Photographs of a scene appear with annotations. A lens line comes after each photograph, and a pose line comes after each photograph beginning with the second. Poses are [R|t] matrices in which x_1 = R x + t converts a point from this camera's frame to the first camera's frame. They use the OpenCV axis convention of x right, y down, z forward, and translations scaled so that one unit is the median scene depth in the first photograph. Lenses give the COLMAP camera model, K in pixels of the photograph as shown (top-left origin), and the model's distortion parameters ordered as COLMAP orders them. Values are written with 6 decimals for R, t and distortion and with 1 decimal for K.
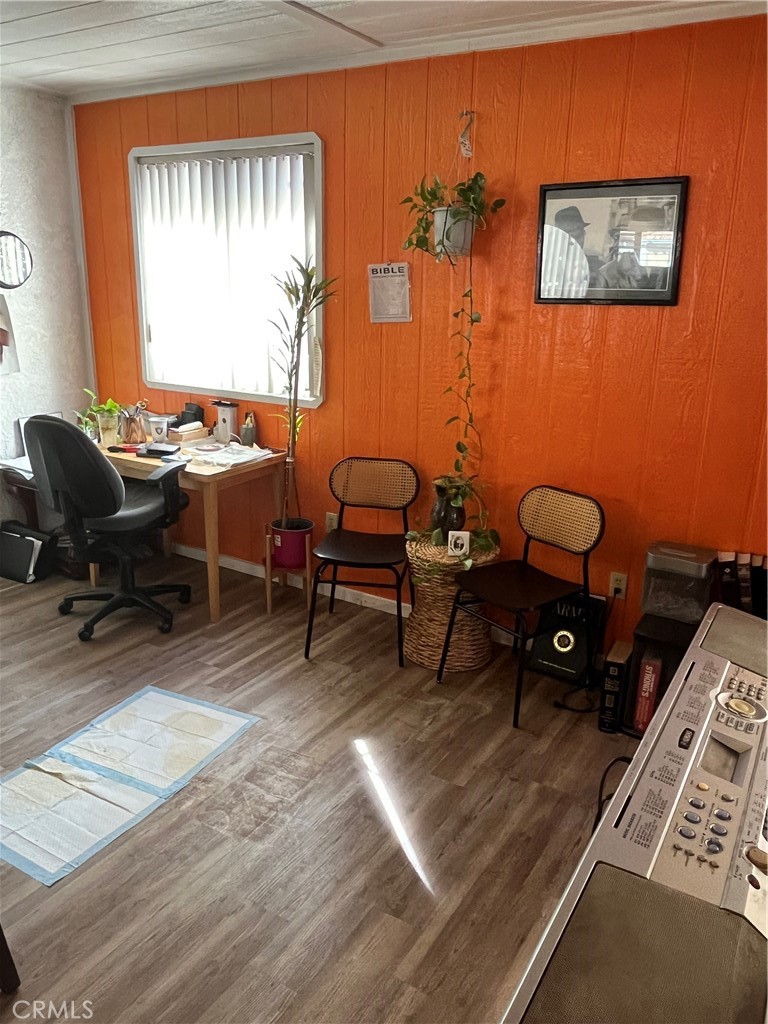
lens RADIAL K [[785.3, 0, 384.0], [0, 785.3, 512.0], [0, 0, 1]] dist [-0.006453, -0.004515]
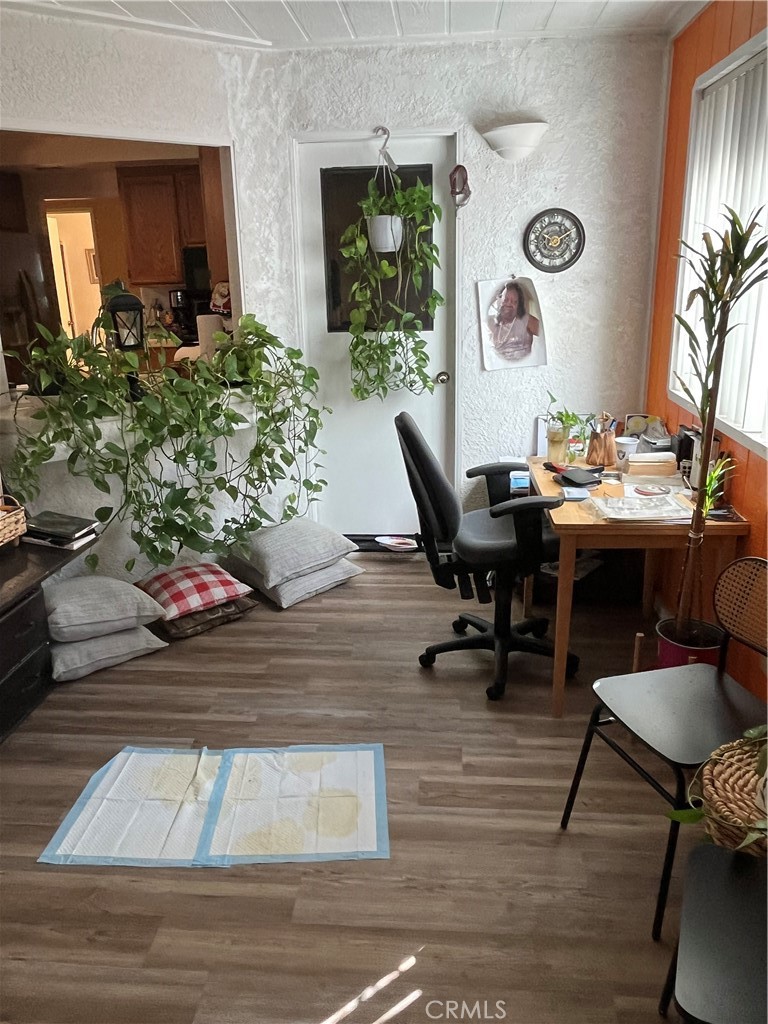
lens RADIAL K [[785.3, 0, 384.0], [0, 785.3, 512.0], [0, 0, 1]] dist [-0.006453, -0.004515]
pose [[0.449558, 0.237704, -0.861043, 0.288591], [-0.225319, 0.962948, 0.148195, -0.113268], [0.864366, 0.127387, 0.486460, 0.441571]]
